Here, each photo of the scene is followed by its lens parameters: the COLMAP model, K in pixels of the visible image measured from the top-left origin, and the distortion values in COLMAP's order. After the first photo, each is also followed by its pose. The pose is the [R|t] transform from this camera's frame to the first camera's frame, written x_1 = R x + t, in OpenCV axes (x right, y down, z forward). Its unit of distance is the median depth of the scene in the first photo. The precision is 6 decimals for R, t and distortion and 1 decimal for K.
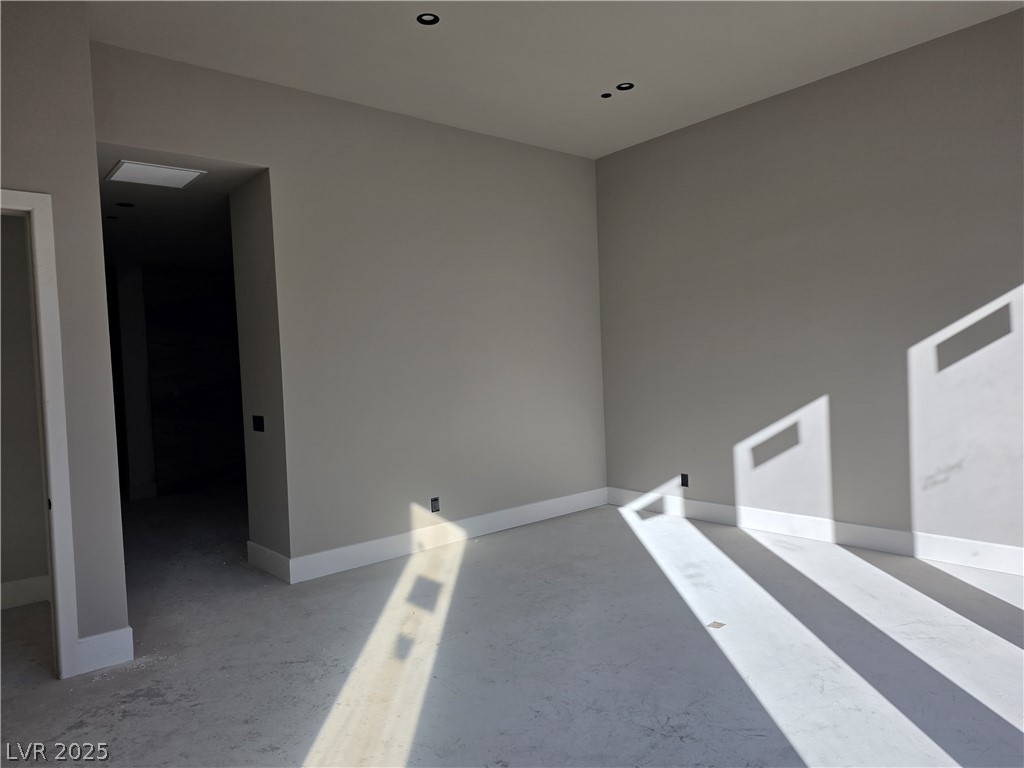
lens RADIAL K [[684.8, 0, 512.0], [0, 684.8, 384.0], [0, 0, 1]] dist [0.023531, 0.000032]
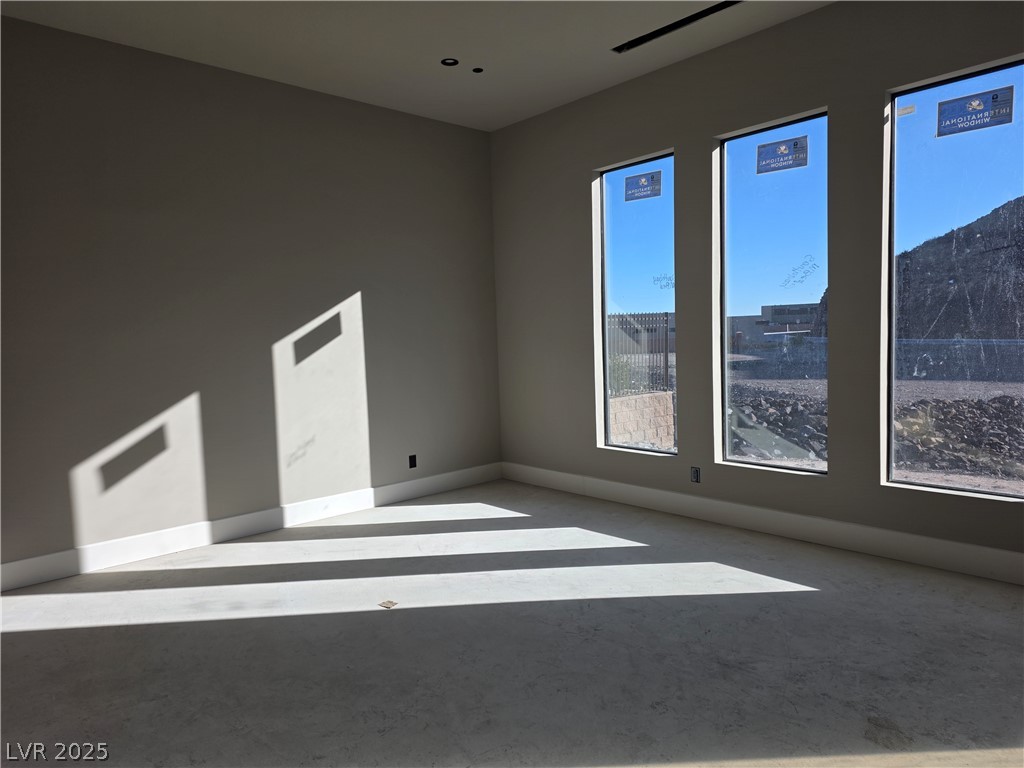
lens RADIAL K [[684.8, 0, 512.0], [0, 684.8, 384.0], [0, 0, 1]] dist [0.023531, 0.000032]
pose [[-0.049904, -0.024653, 0.998450, -0.577290], [0.063314, 0.997606, 0.027797, 0.006134], [-0.996745, 0.064603, -0.048224, 0.676768]]
